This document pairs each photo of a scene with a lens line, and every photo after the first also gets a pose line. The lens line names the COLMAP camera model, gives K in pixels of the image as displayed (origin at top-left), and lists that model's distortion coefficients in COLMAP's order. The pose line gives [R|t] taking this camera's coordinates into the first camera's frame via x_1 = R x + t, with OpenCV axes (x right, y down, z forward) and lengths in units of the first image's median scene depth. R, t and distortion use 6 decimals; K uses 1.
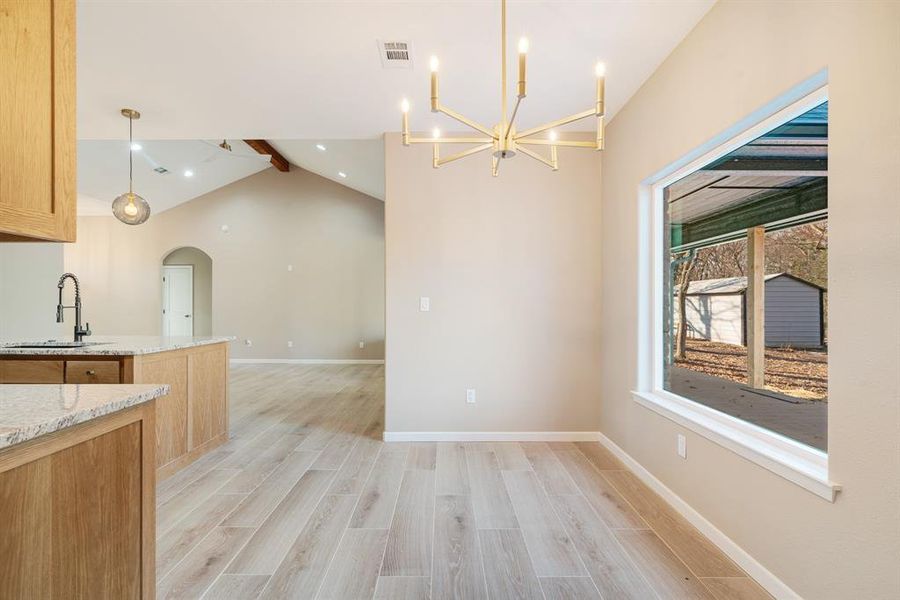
lens RADIAL K [[418.5, 0, 452.9], [0, 418.5, 306.0], [0, 0, 1]] dist [-0.000108, 0.000022]
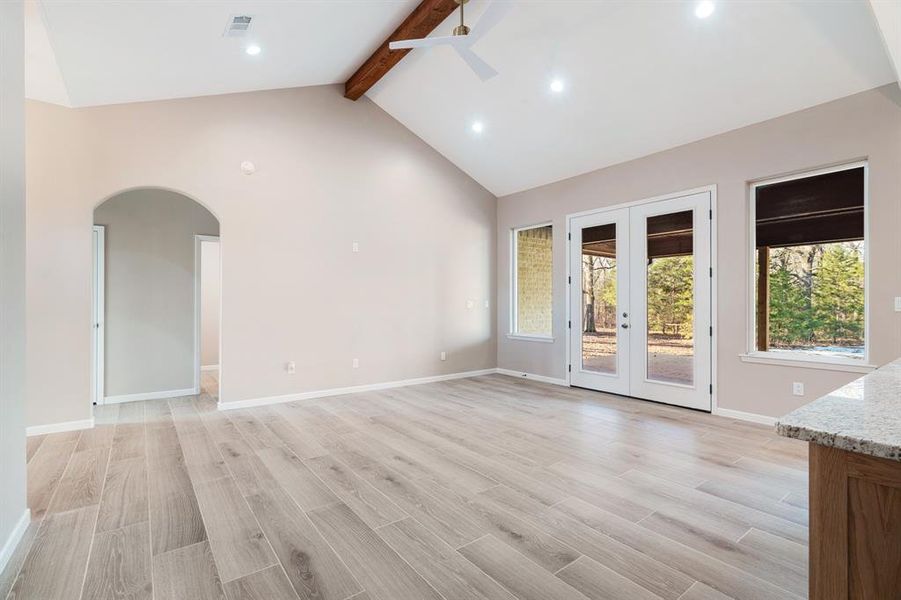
lens RADIAL K [[409.4, 0, 451.6], [0, 409.4, 301.9], [0, 0, 1]] dist [-0.000002, -0.000003]
pose [[0.812816, 0.001862, 0.582517, -0.477372], [-0.000419, 0.999997, -0.002611, -0.002110], [-0.582520, 0.001878, 0.812814, 0.292190]]
